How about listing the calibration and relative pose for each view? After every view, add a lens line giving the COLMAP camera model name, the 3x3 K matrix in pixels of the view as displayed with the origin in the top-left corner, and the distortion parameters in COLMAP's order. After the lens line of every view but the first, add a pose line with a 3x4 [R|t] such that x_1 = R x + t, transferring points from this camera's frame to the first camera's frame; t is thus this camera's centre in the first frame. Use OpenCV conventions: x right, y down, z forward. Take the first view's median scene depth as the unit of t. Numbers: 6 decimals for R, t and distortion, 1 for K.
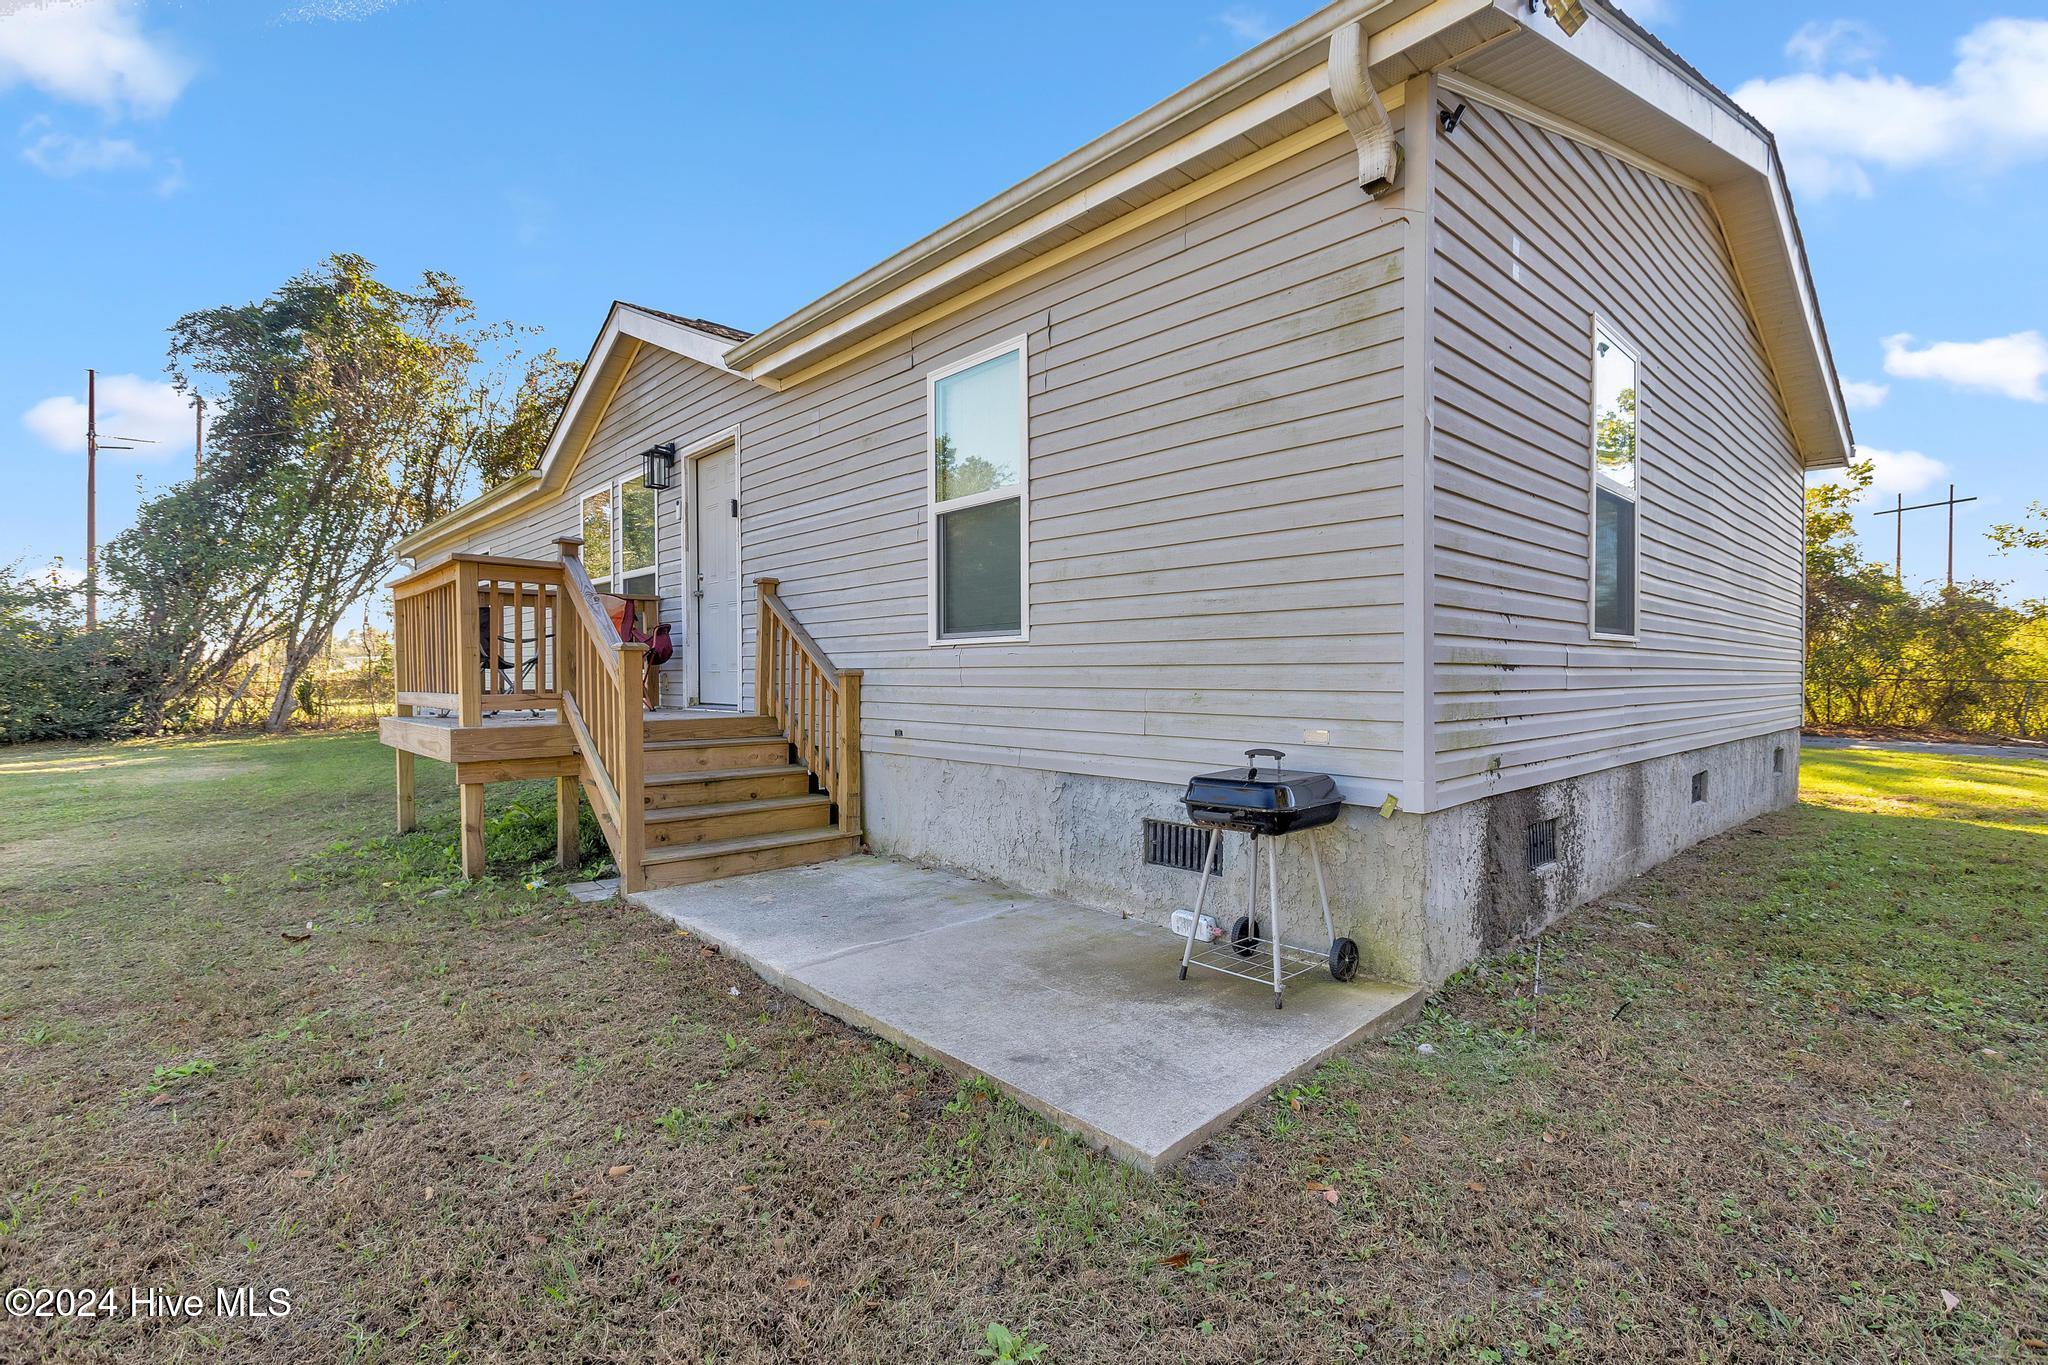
lens RADIAL K [[904.1, 0, 1014.3], [0, 904.1, 664.6], [0, 0, 1]] dist [0.000753, 0.000133]
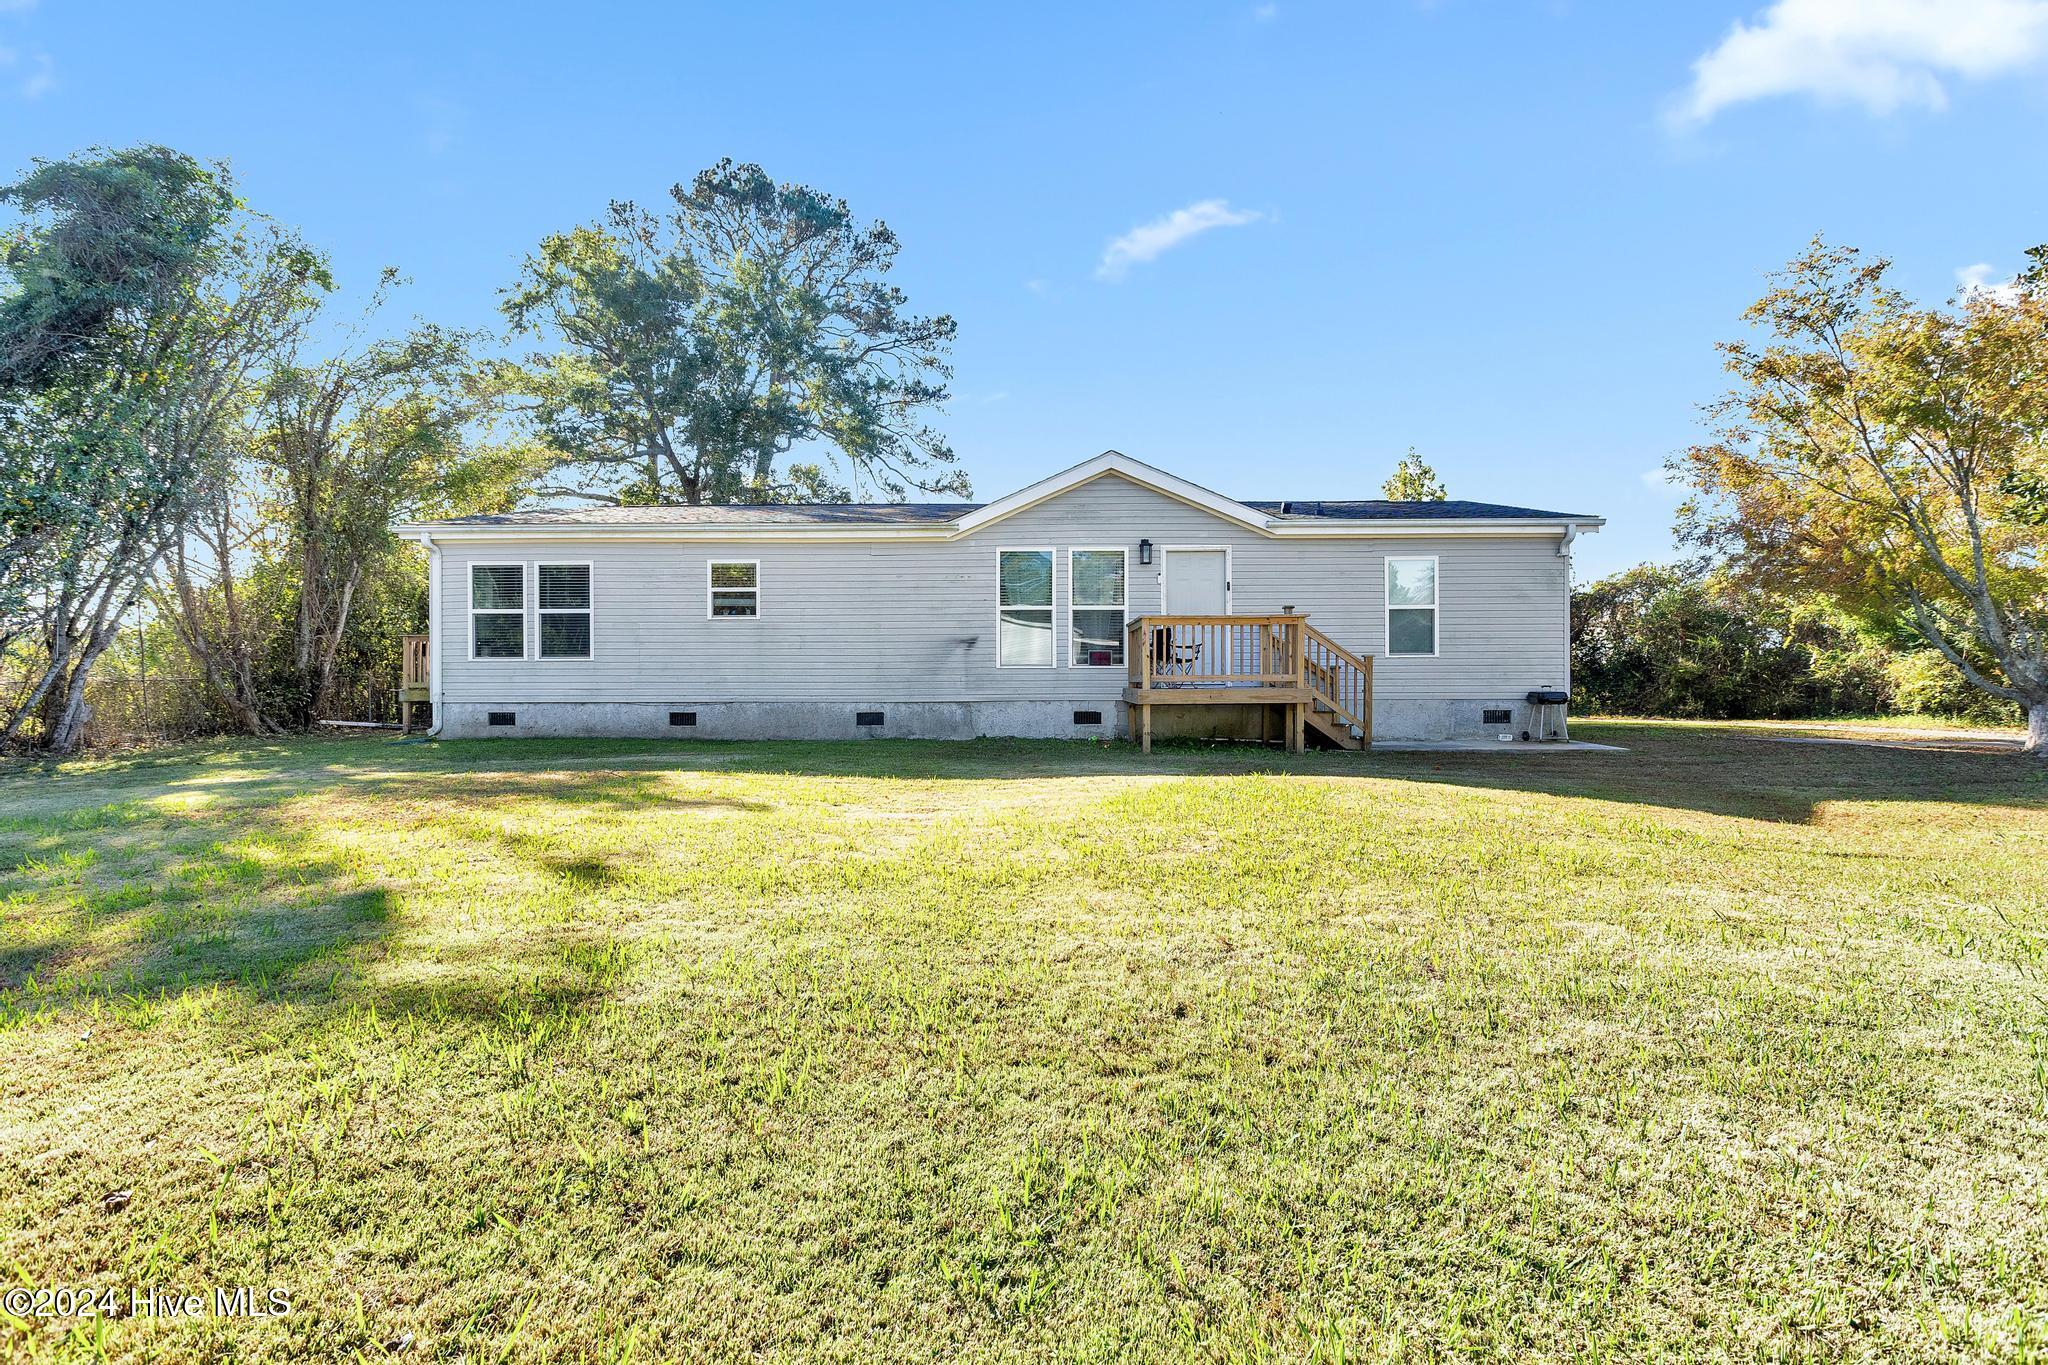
lens RADIAL K [[904.1, 0, 1014.3], [0, 904.1, 664.6], [0, 0, 1]] dist [0.000753, 0.000133]
pose [[0.706593, 0.005954, 0.707595, -2.812487], [-0.004789, 0.999982, -0.003632, 0.016879], [-0.707604, -0.000822, 0.706609, -0.129725]]
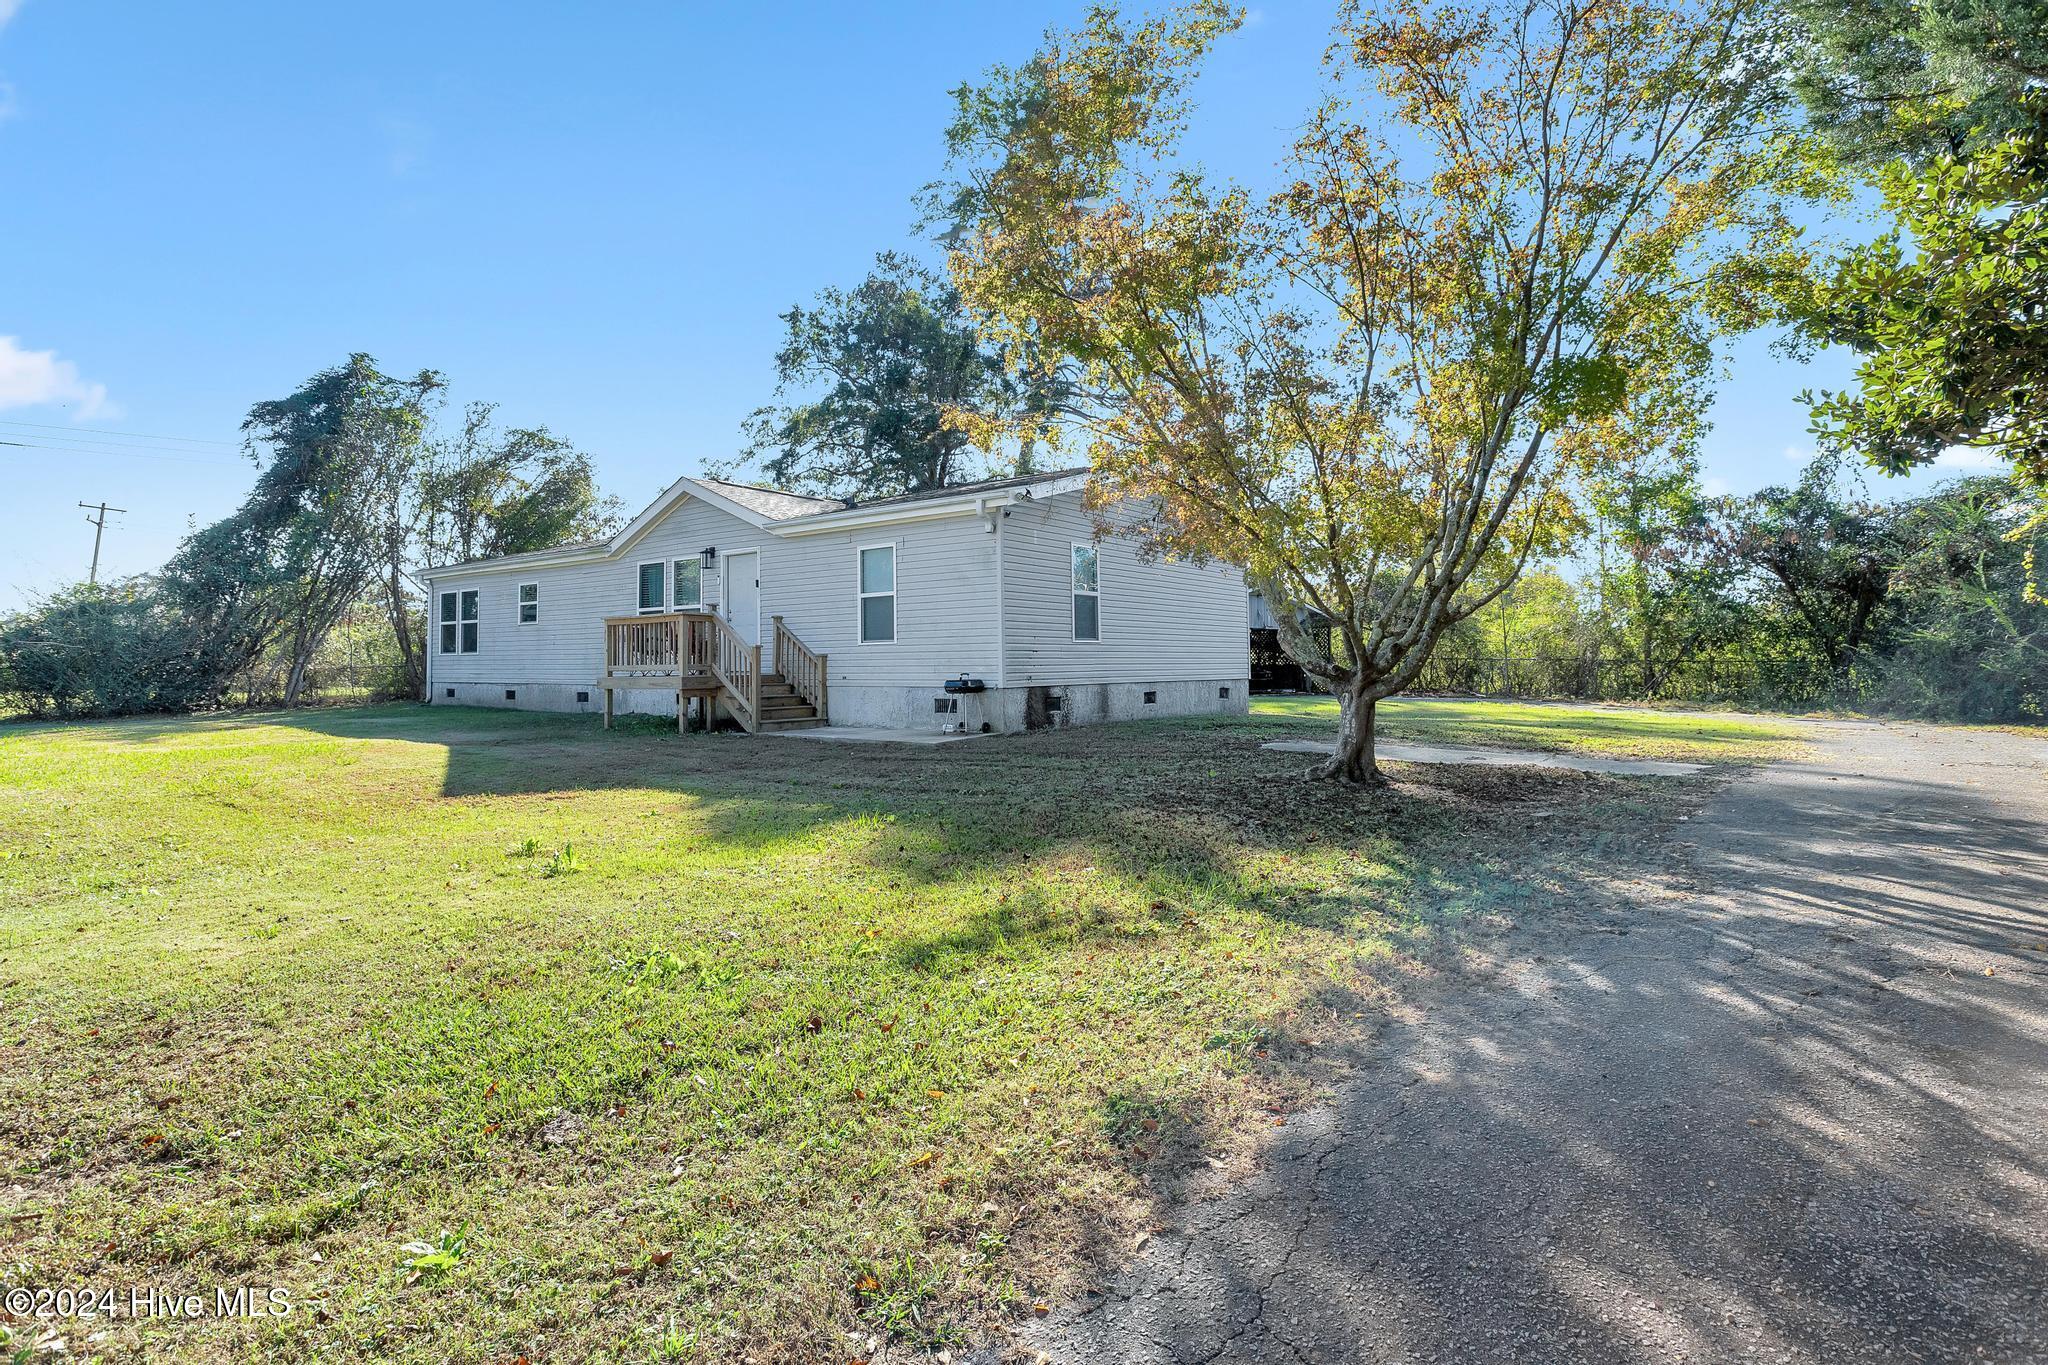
lens RADIAL K [[904.1, 0, 1014.3], [0, 904.1, 664.6], [0, 0, 1]] dist [0.000753, 0.000133]
pose [[0.979210, -0.006906, 0.202729, -0.190246], [0.004811, 0.999930, 0.010825, 0.012224], [-0.202790, -0.009625, 0.979175, -1.825045]]
